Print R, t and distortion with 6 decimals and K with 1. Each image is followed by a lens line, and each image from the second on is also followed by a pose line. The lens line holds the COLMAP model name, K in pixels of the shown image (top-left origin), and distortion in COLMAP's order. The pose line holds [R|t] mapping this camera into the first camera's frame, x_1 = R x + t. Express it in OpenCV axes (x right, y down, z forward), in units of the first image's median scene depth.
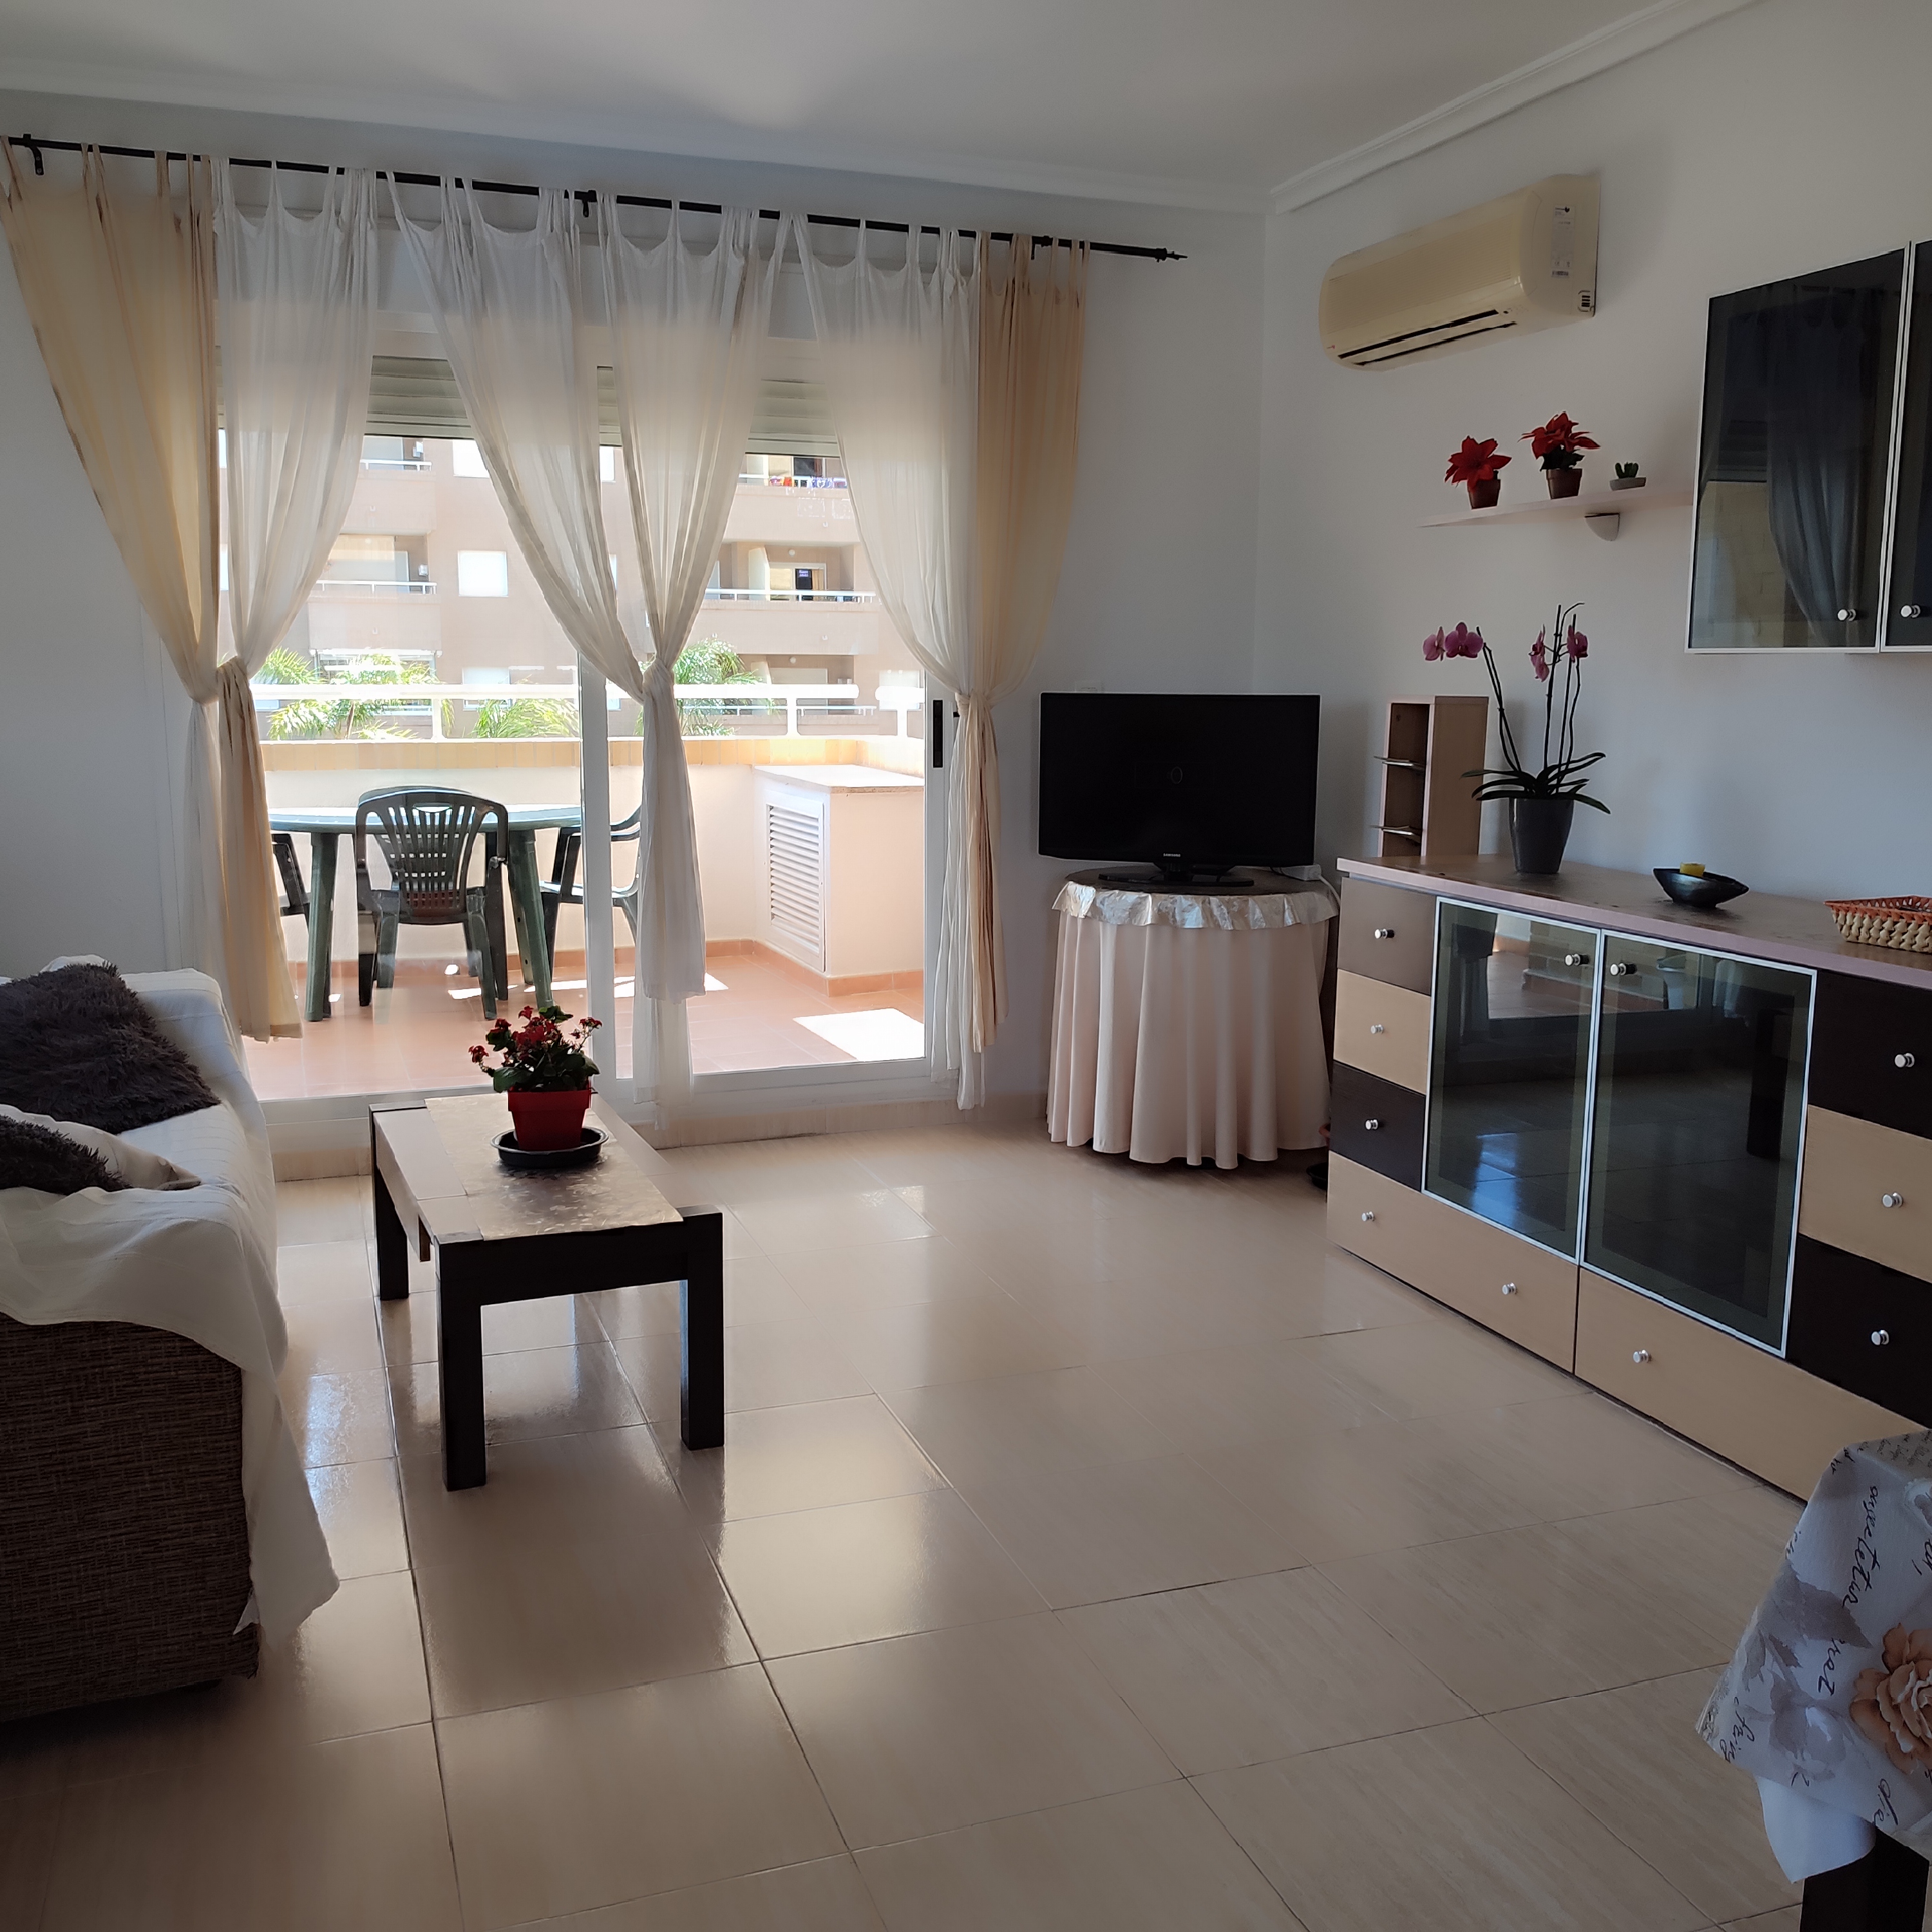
lens RADIAL K [[1866.2, 0, 979.9], [0, 1866.2, 969.8], [0, 0, 1]] dist [0.013518, 0.000000]
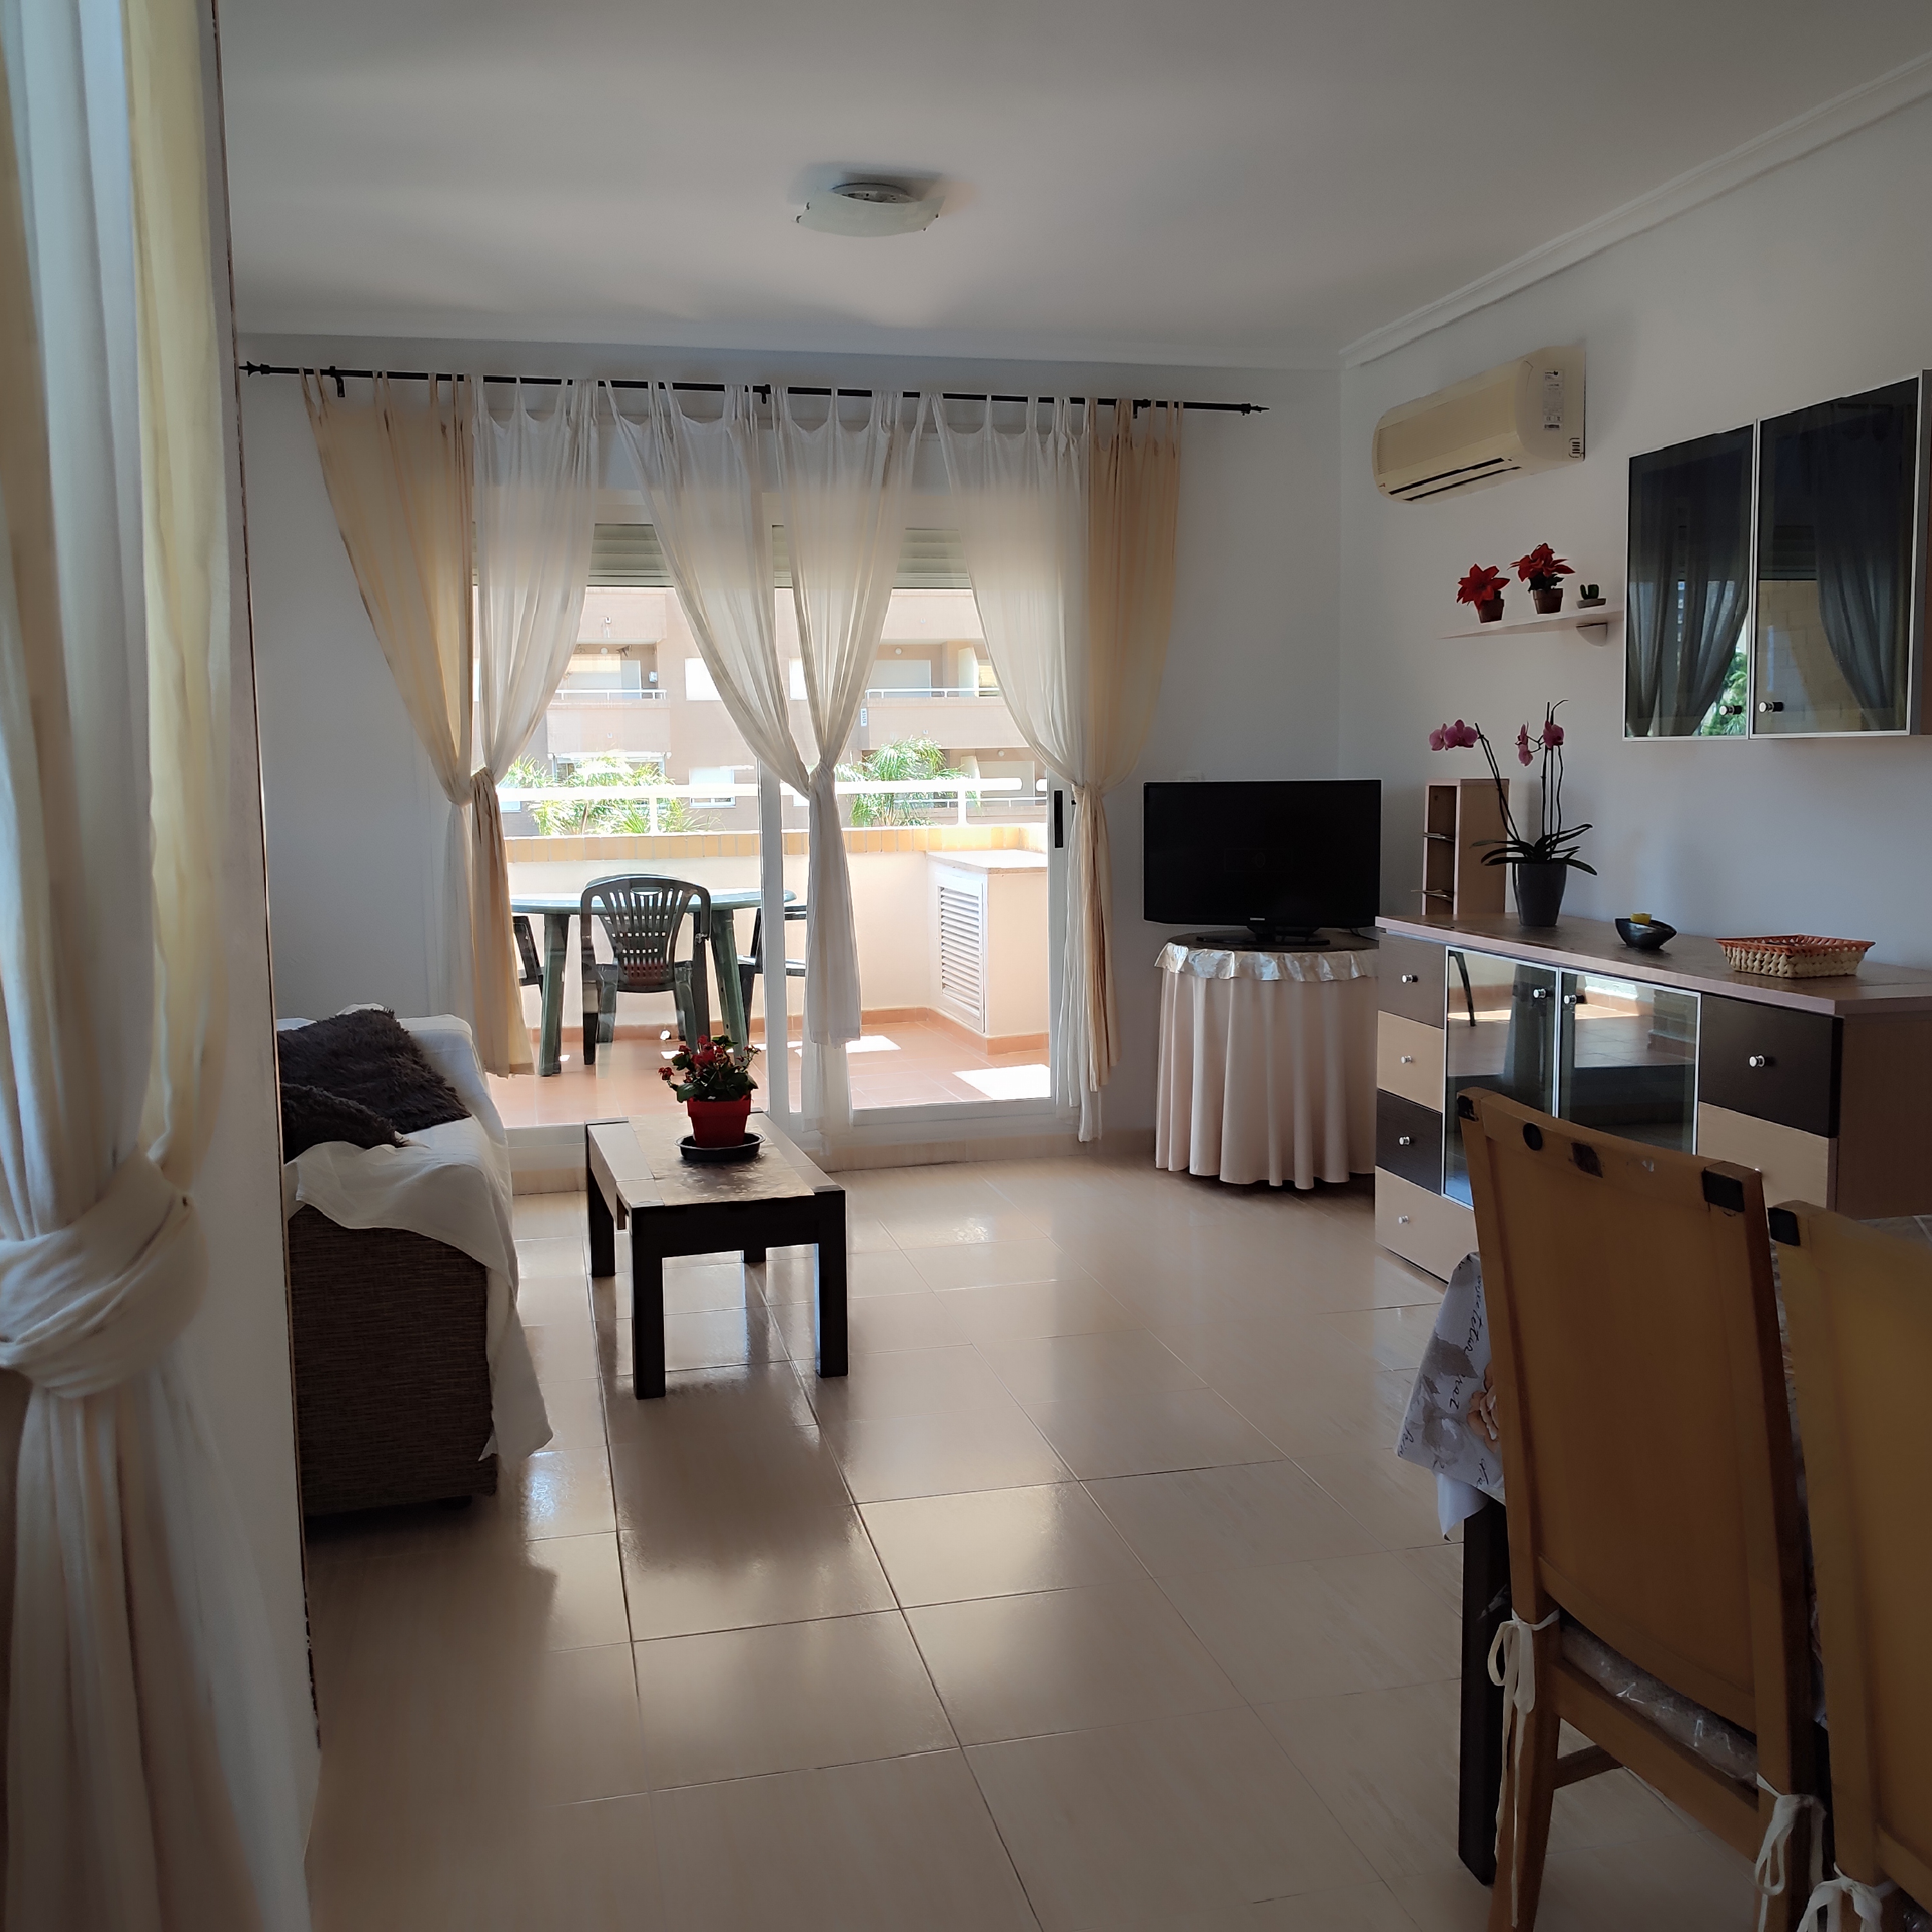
lens RADIAL K [[1866.2, 0, 969.2], [0, 1866.2, 983.4], [0, 0, 1]] dist [0.013518, 0.000000]
pose [[0.992476, -0.006878, -0.122242, 0.071662], [0.001901, 0.999166, -0.040790, 0.027168], [0.122421, 0.040251, 0.991662, -0.184997]]
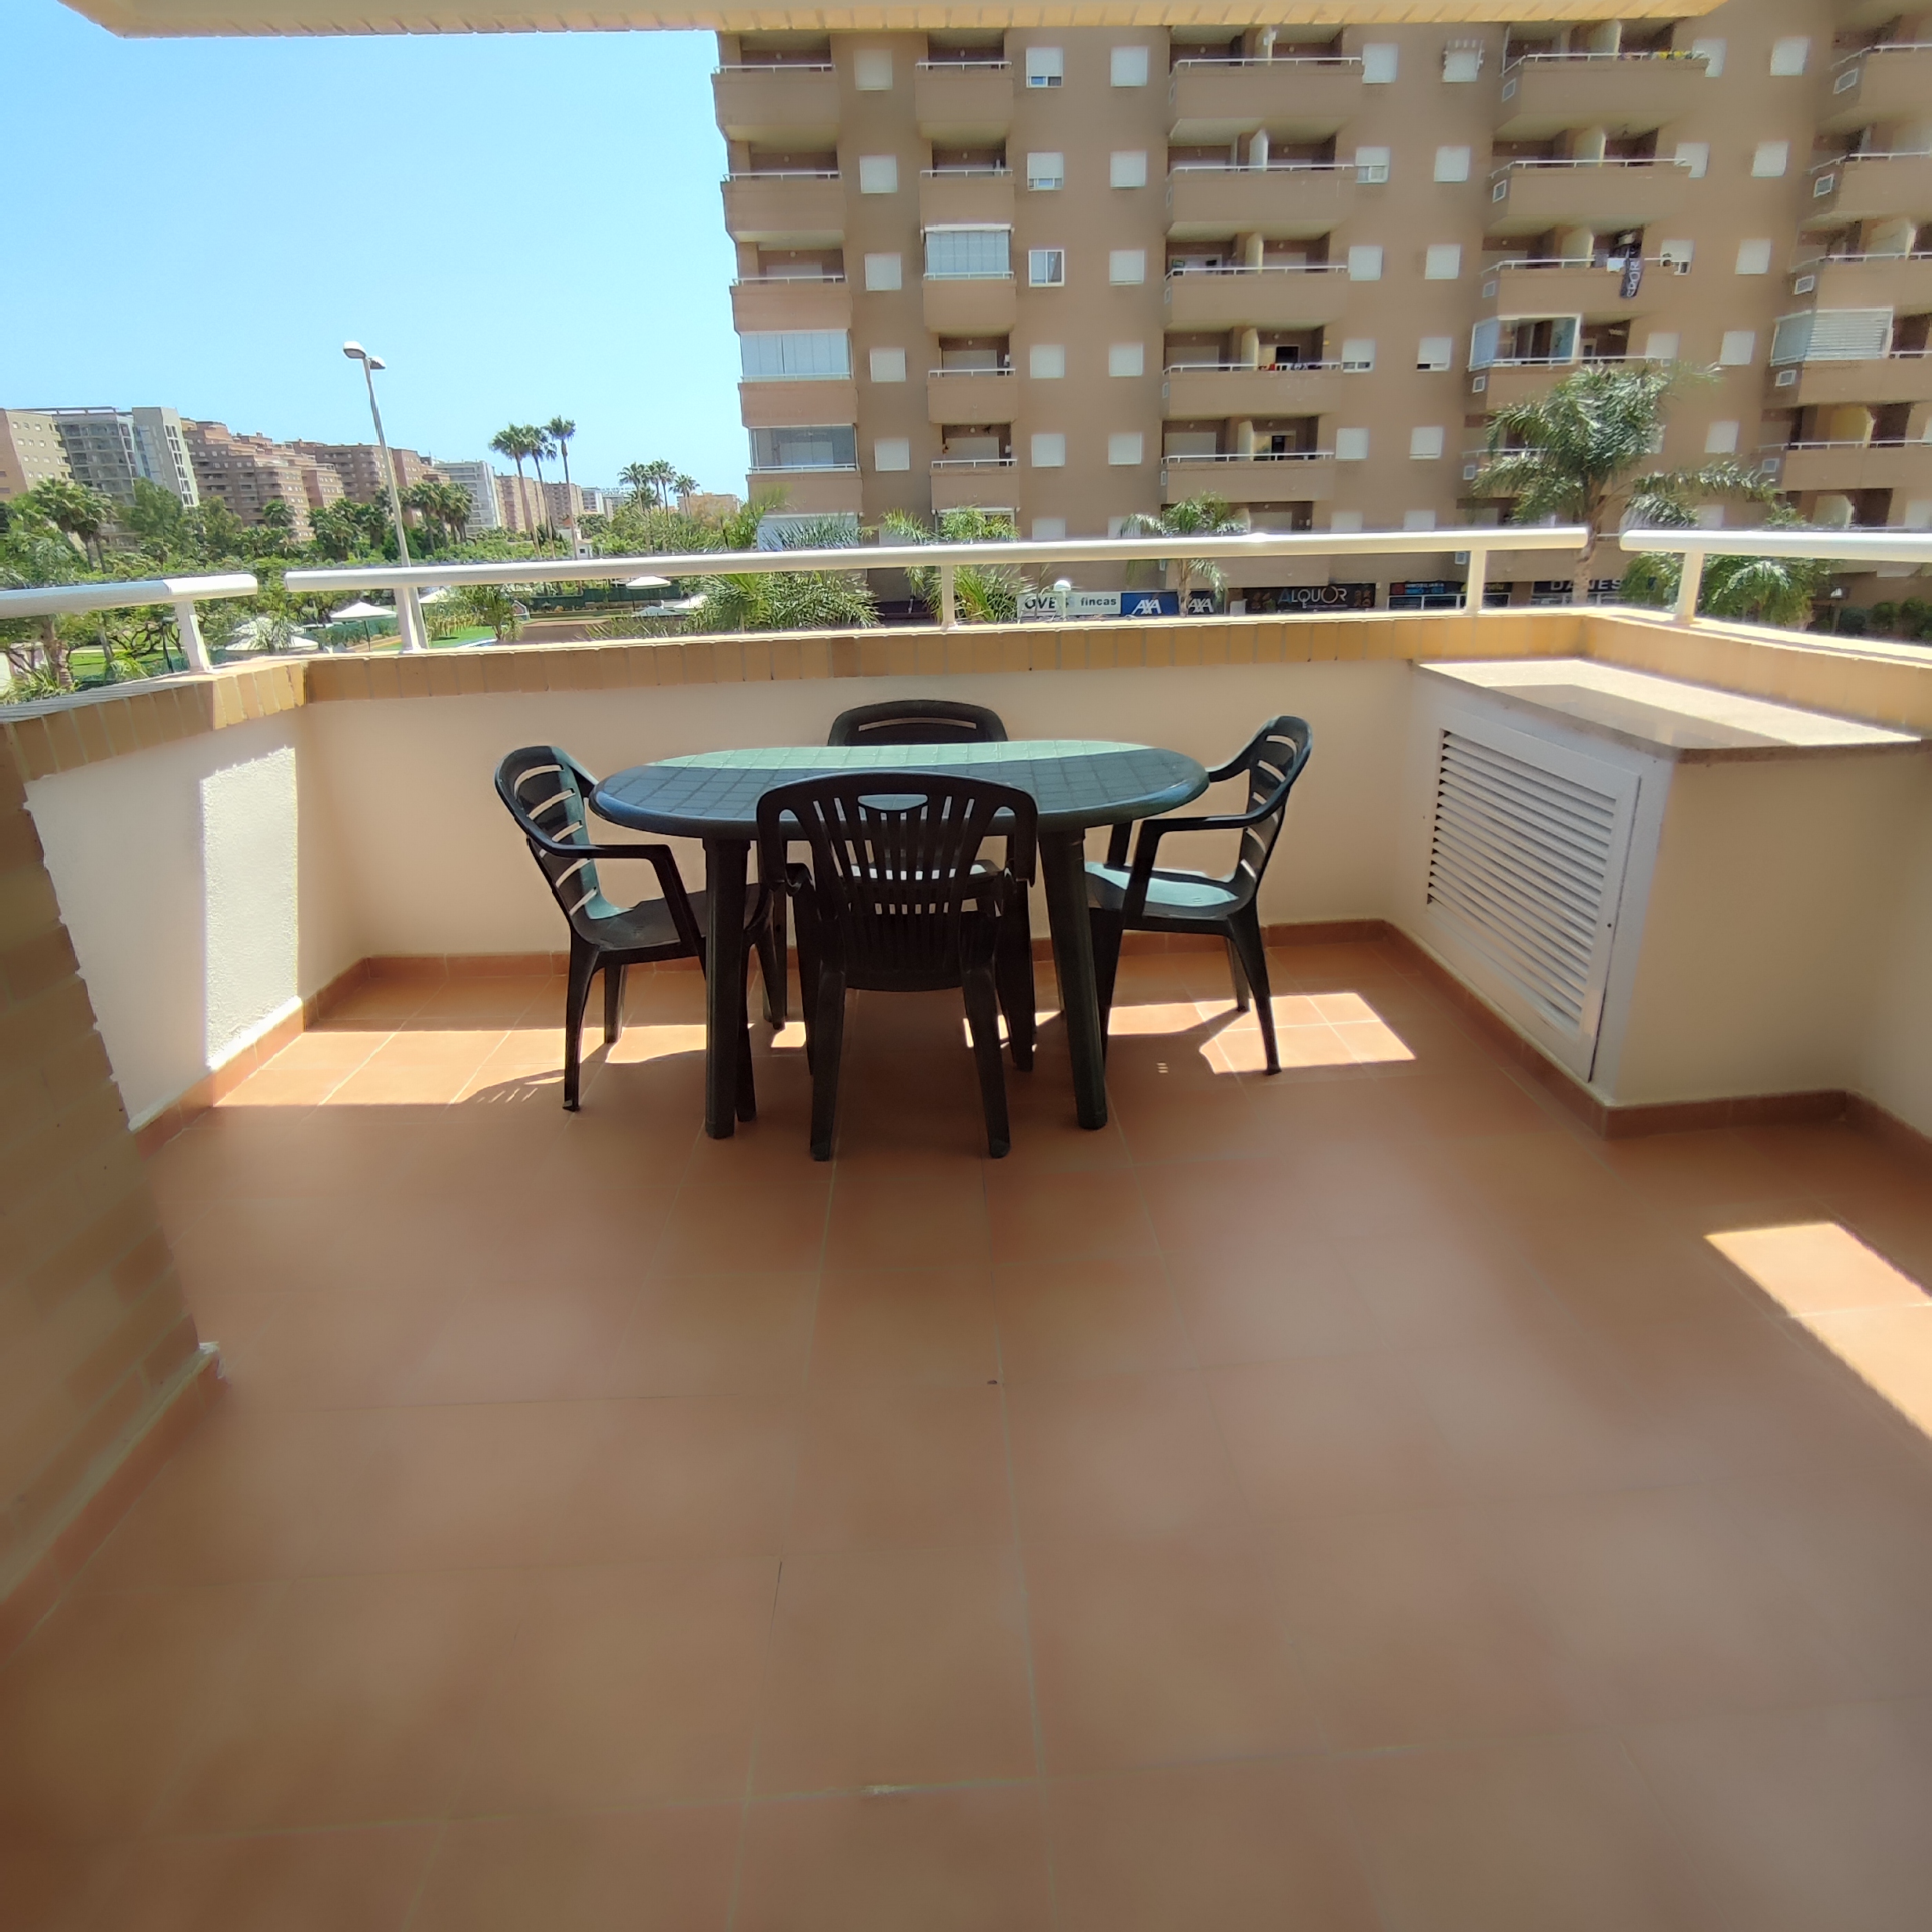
lens RADIAL K [[1143.2, 0, 971.3], [0, 1143.2, 927.5], [0, 0, 1]] dist [-0.024491, 0.006325]
pose [[0.948353, 0.078102, -0.307452, -0.251492], [-0.019657, 0.981823, 0.188779, -0.163808], [0.316607, -0.172985, 0.932650, 1.029536]]
